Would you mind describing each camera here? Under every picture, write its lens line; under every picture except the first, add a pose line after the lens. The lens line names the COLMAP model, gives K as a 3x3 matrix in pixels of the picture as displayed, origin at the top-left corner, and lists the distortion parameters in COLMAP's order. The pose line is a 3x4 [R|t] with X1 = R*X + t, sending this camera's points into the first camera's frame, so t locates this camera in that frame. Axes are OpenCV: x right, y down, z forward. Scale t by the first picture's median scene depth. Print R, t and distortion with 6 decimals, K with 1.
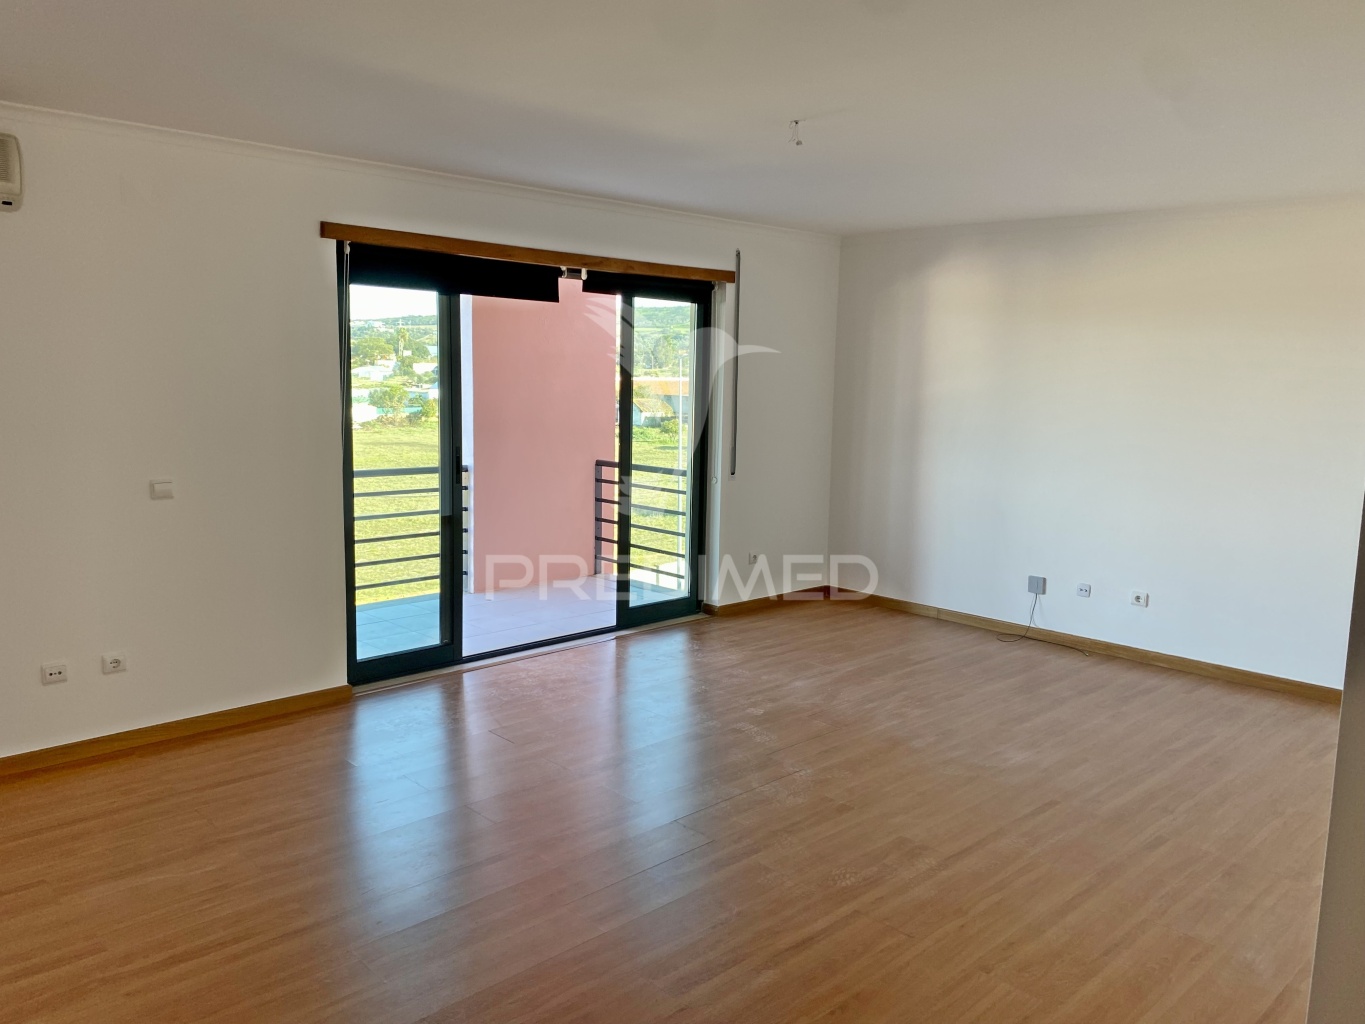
lens RADIAL K [[1044.9, 0, 661.4], [0, 1044.9, 502.3], [0, 0, 1]] dist [0.035220, -0.021758]
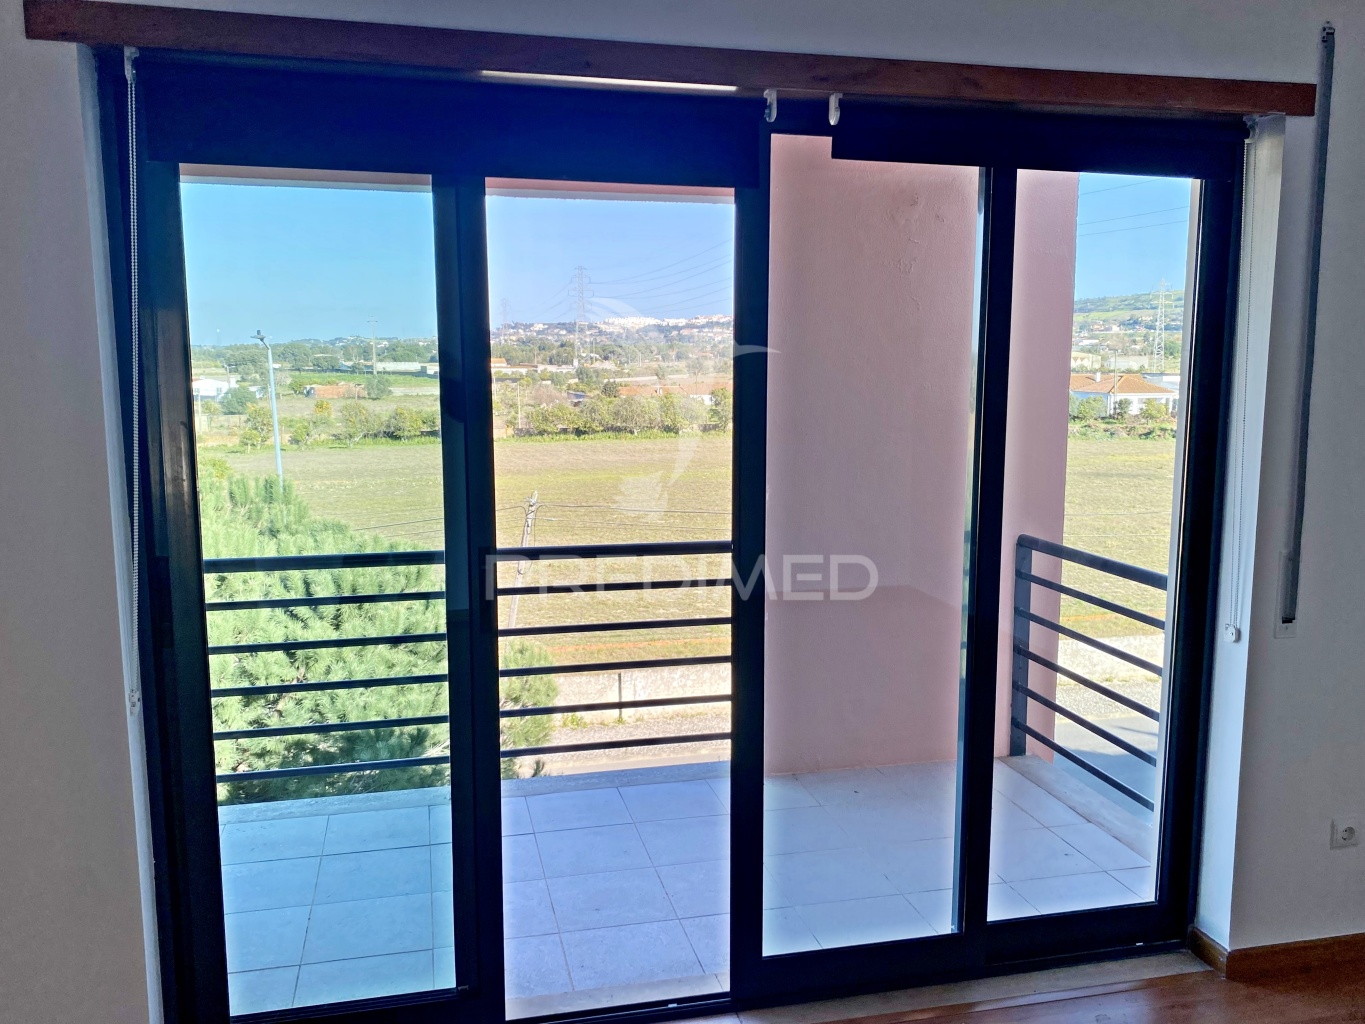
lens RADIAL K [[1131.3, 0, 686.8], [0, 1131.3, 520.2], [0, 0, 1]] dist [-0.000507, -0.005397]
pose [[0.863611, 0.058785, -0.500721, 0.118984], [-0.050679, 0.998271, 0.029789, -0.092347], [0.501606, -0.000350, 0.865096, 0.740915]]
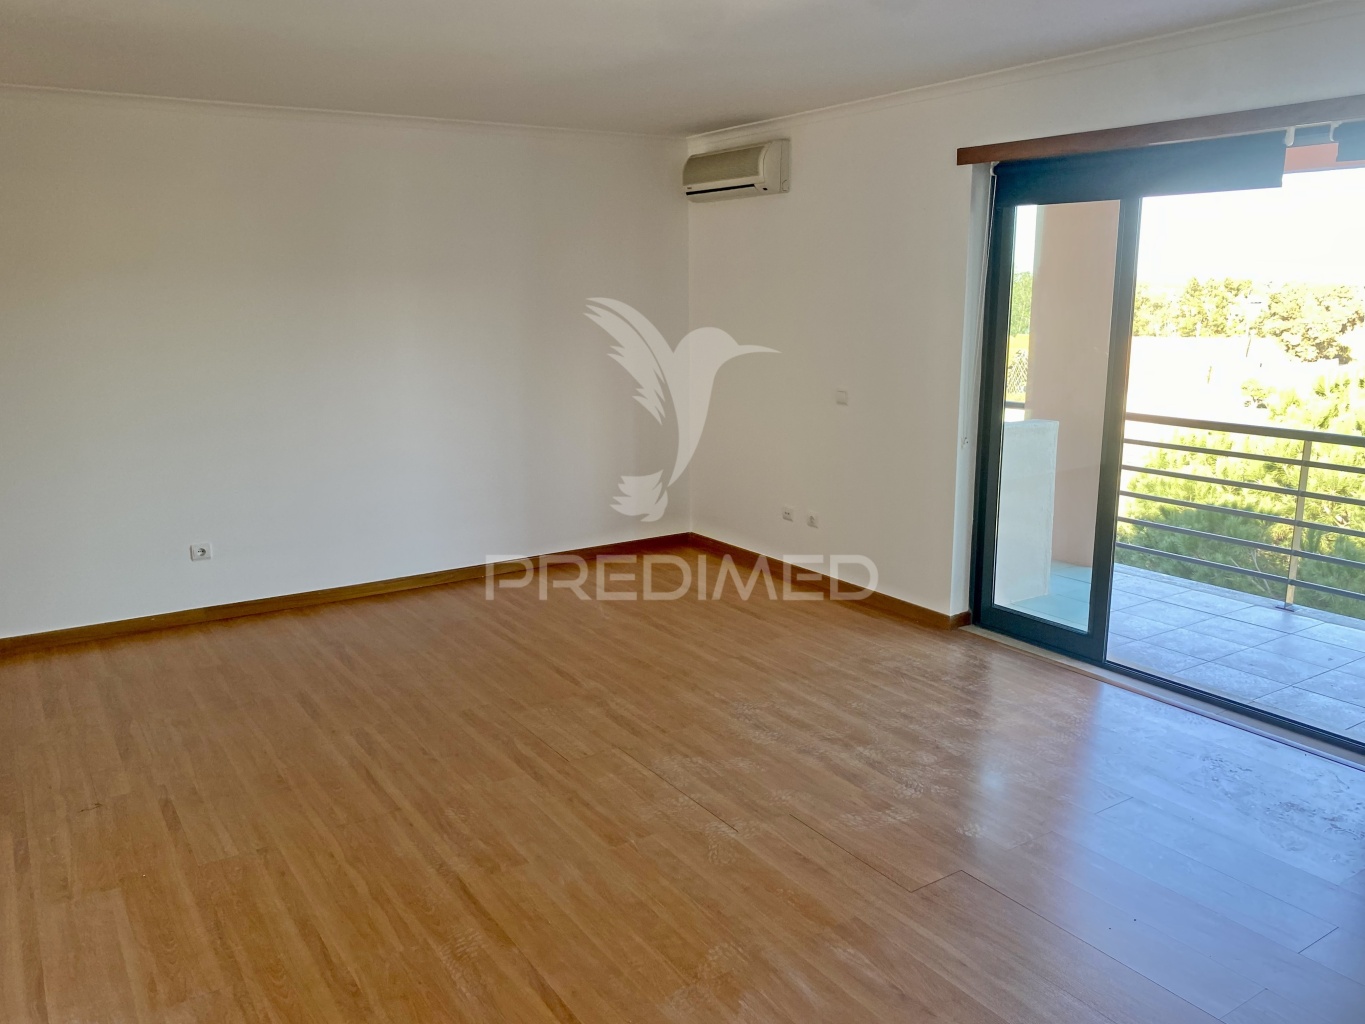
lens RADIAL K [[1044.9, 0, 684.5], [0, 1044.9, 520.1], [0, 0, 1]] dist [0.035220, -0.021758]
pose [[-0.159333, 0.198858, -0.966989, 0.738088], [-0.127952, 0.967081, 0.219960, -0.110308], [0.978898, 0.158775, -0.128643, 0.912716]]
